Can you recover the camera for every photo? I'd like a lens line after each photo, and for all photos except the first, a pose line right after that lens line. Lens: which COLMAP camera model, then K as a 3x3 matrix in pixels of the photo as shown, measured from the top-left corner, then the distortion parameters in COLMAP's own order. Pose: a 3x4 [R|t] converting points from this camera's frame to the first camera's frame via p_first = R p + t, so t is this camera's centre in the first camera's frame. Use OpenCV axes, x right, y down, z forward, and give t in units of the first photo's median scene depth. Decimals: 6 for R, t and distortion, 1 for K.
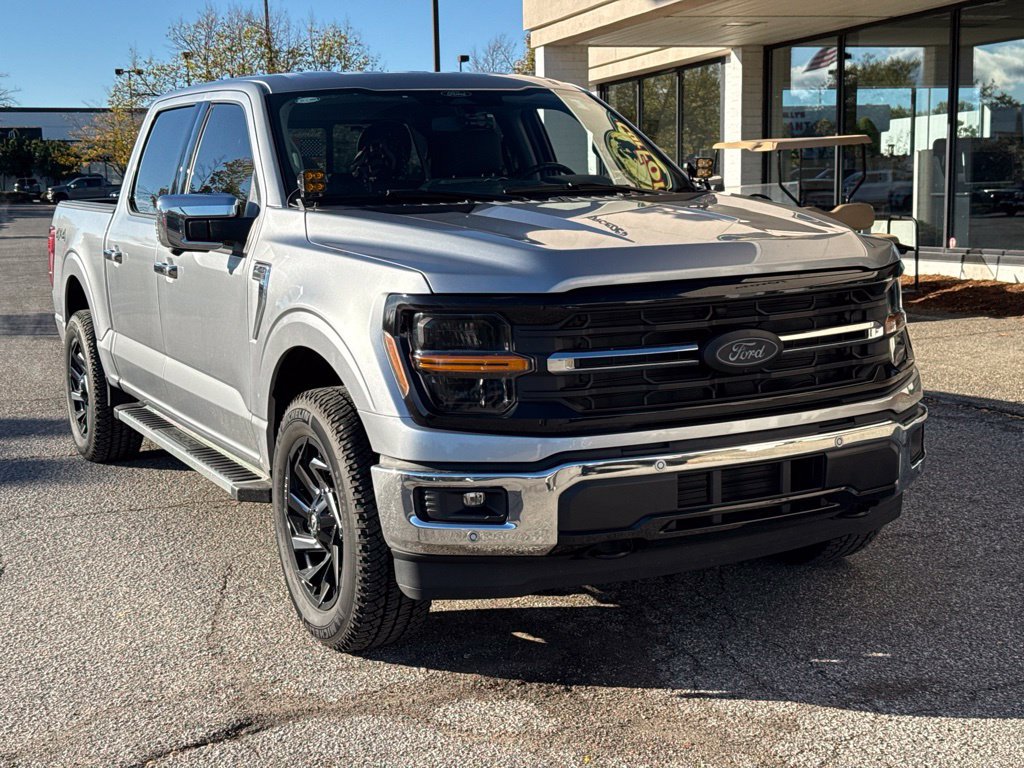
lens RADIAL K [[1401.1, 0, 506.5], [0, 1401.1, 382.2], [0, 0, 1]] dist [0.203827, -0.450722]
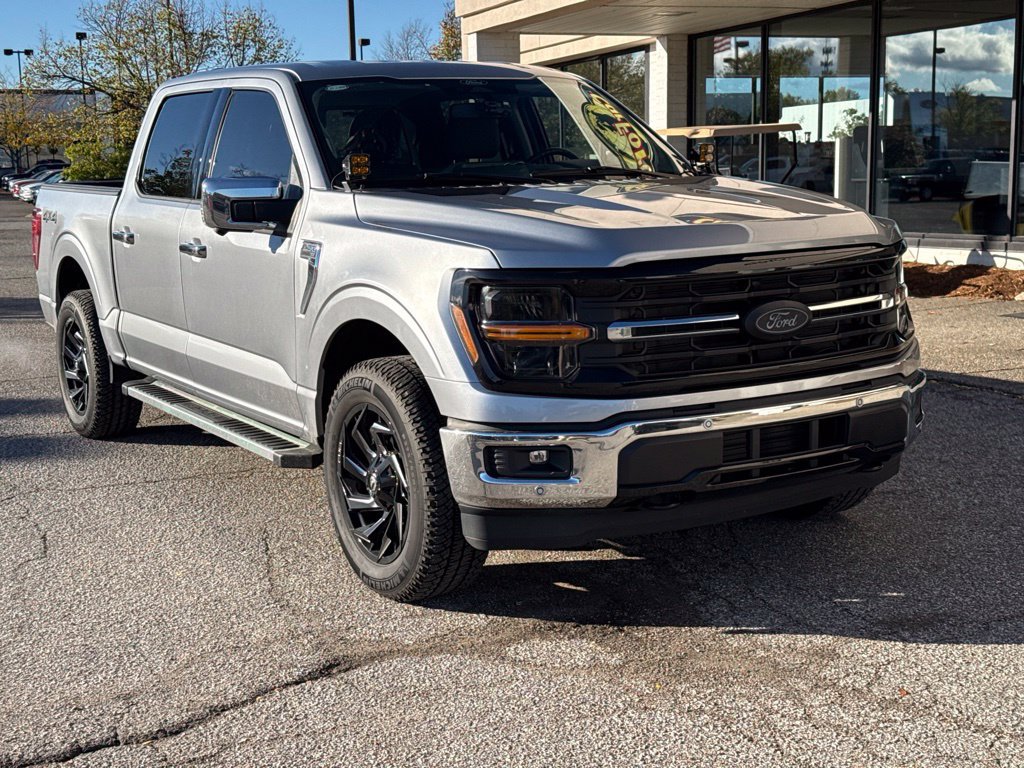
lens RADIAL K [[1401.6, 0, 500.7], [0, 1401.6, 386.9], [0, 0, 1]] dist [0.188099, -0.391900]
pose [[0.997591, -0.008548, 0.068840, -0.112781], [0.007616, 0.999876, 0.013796, 0.011998], [-0.068949, -0.013238, 0.997532, -0.076227]]
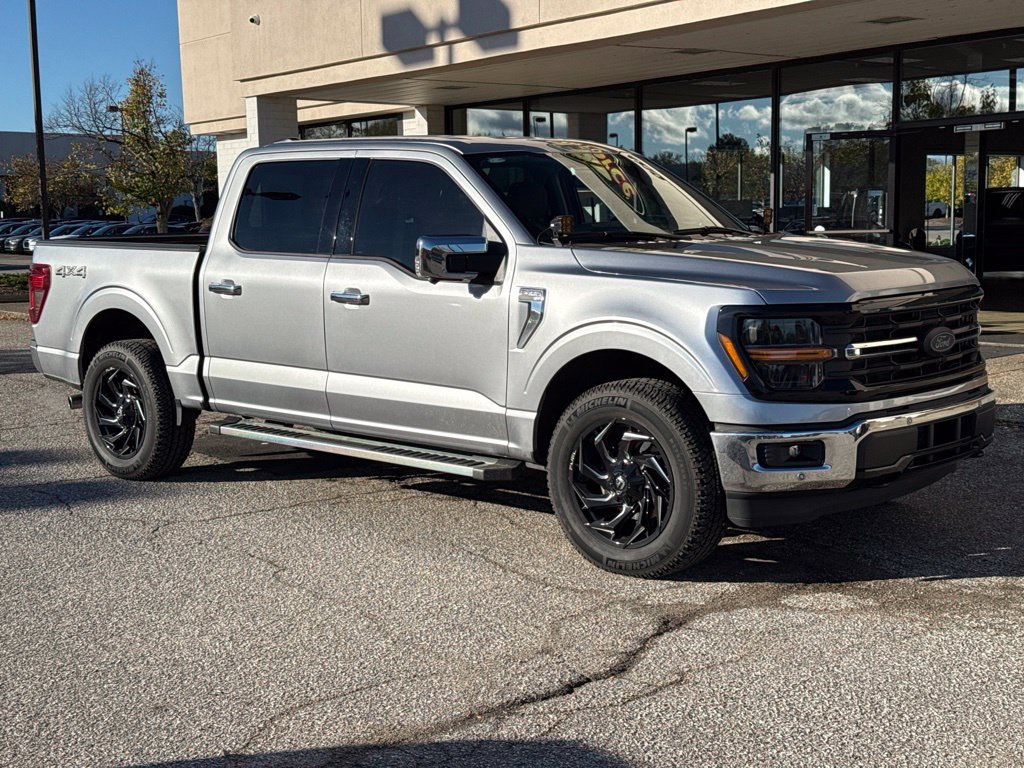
lens RADIAL K [[1401.1, 0, 506.5], [0, 1401.1, 382.2], [0, 0, 1]] dist [0.203827, -0.450722]
pose [[0.936973, -0.031672, 0.347964, -0.690840], [0.042273, 0.998843, -0.022914, 0.031111], [-0.346836, 0.036179, 0.937228, -0.197225]]
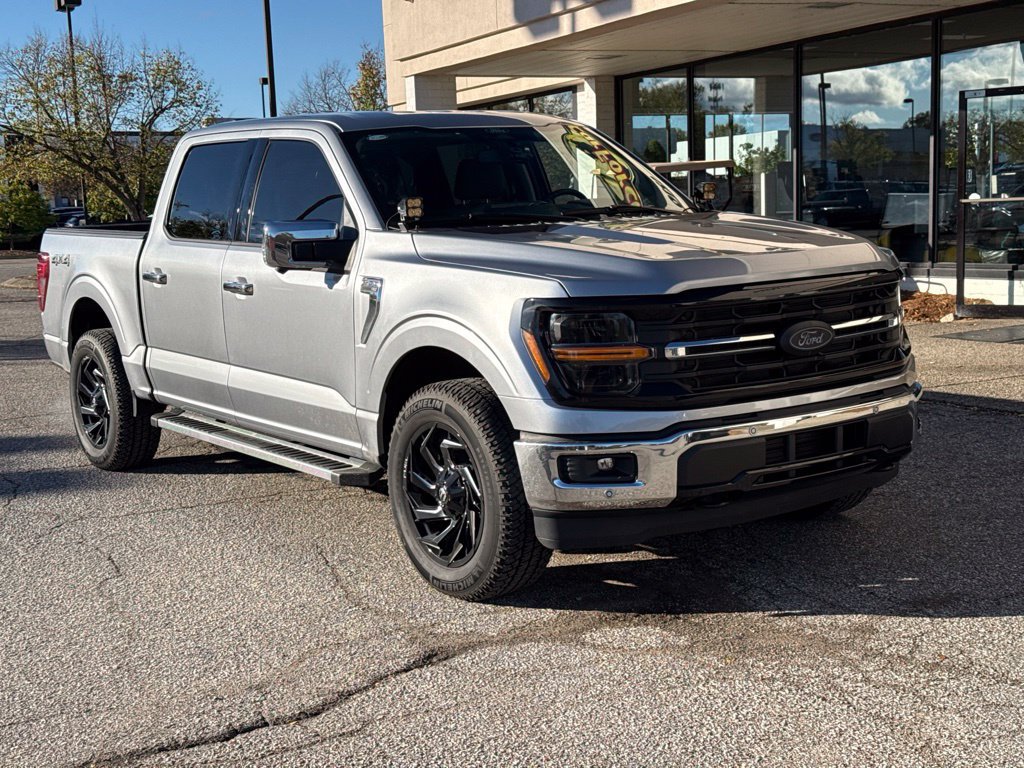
lens RADIAL K [[1401.6, 0, 500.7], [0, 1401.6, 386.9], [0, 0, 1]] dist [0.188099, -0.391900]
pose [[0.989813, -0.031206, 0.138911, -0.250041], [0.032807, 0.999419, -0.009250, 0.021483], [-0.138542, 0.013713, 0.990262, -0.180657]]
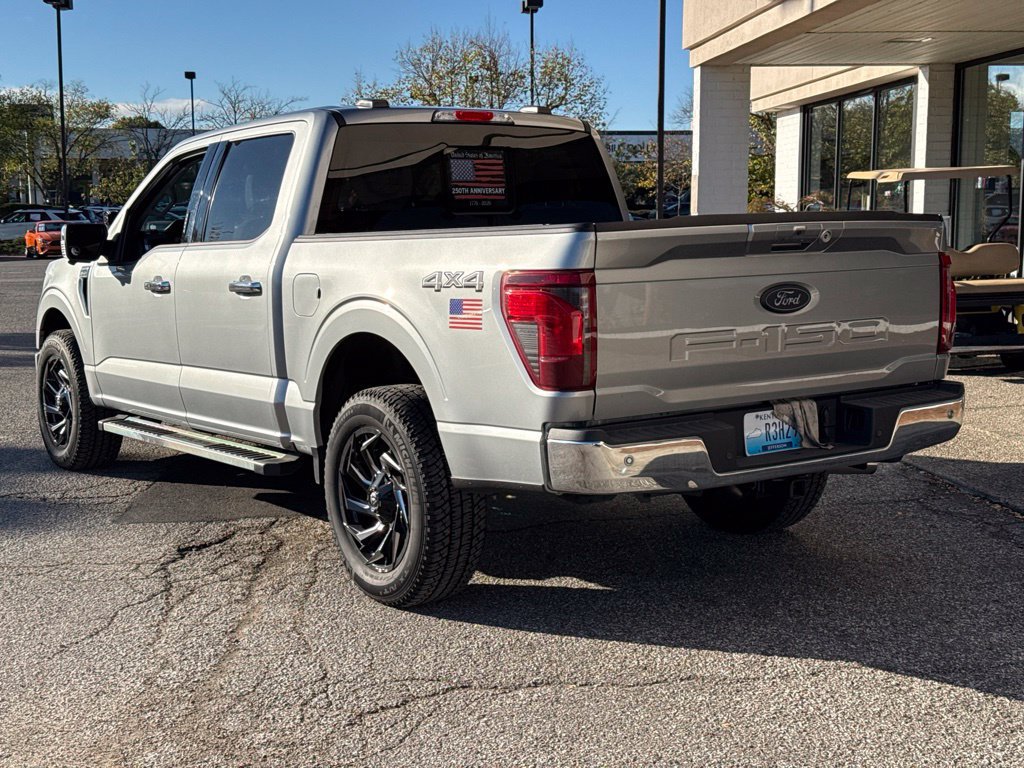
lens RADIAL K [[1401.6, 0, 500.7], [0, 1401.6, 386.9], [0, 0, 1]] dist [0.188099, -0.391900]
pose [[0.976745, 0.043404, -0.209966, 0.409171], [-0.045789, 0.998930, -0.006508, -0.056749], [0.209459, 0.015970, 0.977687, 0.253609]]
